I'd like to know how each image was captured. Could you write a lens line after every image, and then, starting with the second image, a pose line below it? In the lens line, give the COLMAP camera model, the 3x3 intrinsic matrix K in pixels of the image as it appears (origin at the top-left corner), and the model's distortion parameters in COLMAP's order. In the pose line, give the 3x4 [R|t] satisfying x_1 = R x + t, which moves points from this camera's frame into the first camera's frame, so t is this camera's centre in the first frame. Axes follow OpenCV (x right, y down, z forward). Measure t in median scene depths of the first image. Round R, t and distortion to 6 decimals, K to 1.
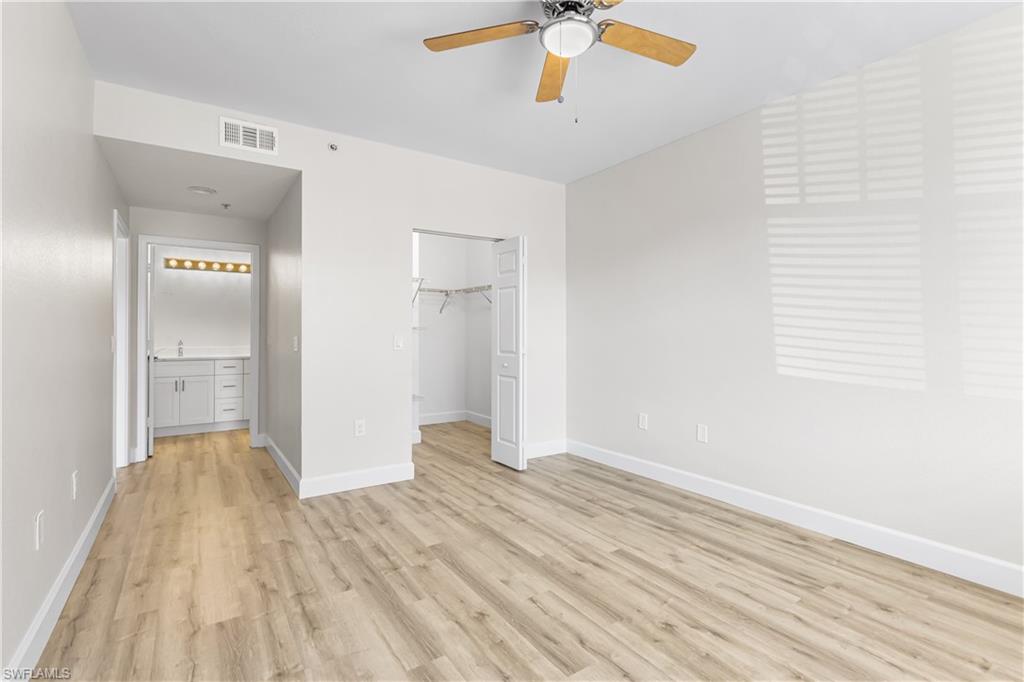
lens RADIAL K [[478.8, 0, 513.2], [0, 478.8, 335.2], [0, 0, 1]] dist [0.003595, 0.000106]
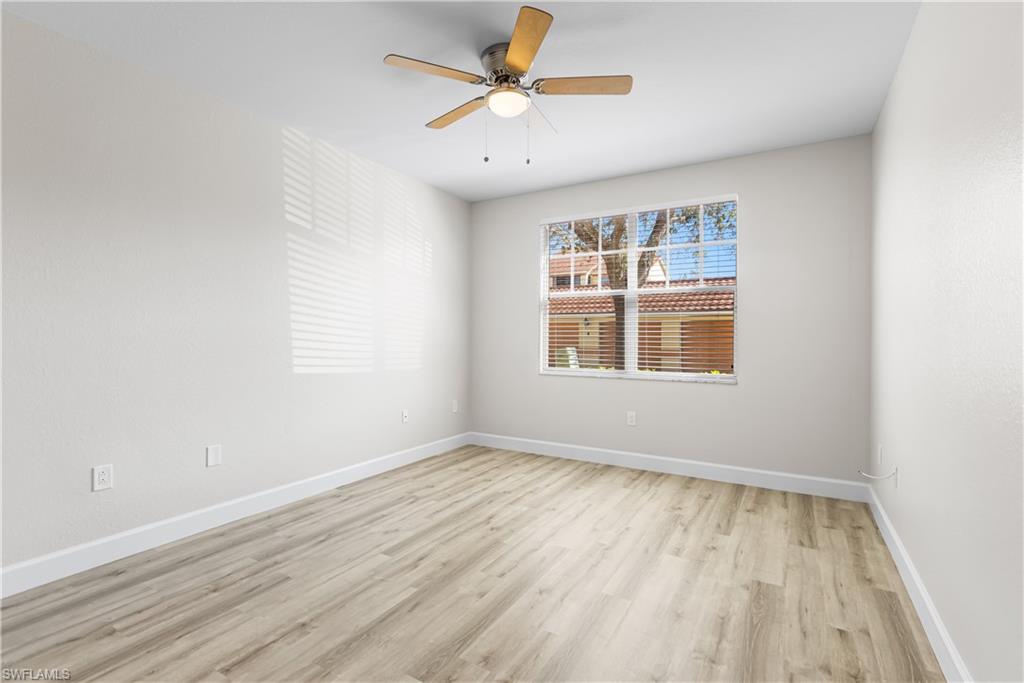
lens RADIAL K [[478.8, 0, 513.2], [0, 478.8, 335.7], [0, 0, 1]] dist [0.003595, 0.000106]
pose [[-0.435374, 0.000222, 0.900250, -0.755025], [0.000882, 1.000000, 0.000179, -0.007300], [-0.900249, 0.000872, -0.435374, 1.123700]]
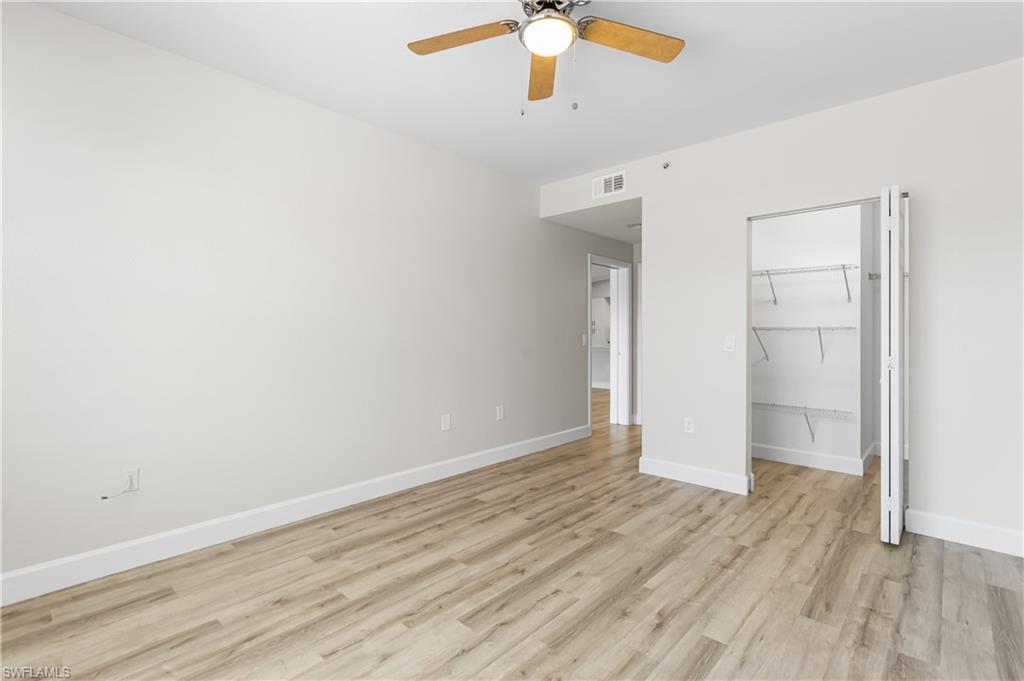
lens RADIAL K [[473.4, 0, 513.1], [0, 473.4, 329.1], [0, 0, 1]] dist [0.004818, 0.000026]
pose [[0.240495, -0.006587, -0.970628, 0.776491], [-0.006780, 0.999941, -0.008466, -0.002517], [0.970627, 0.008617, 0.240436, 0.505256]]
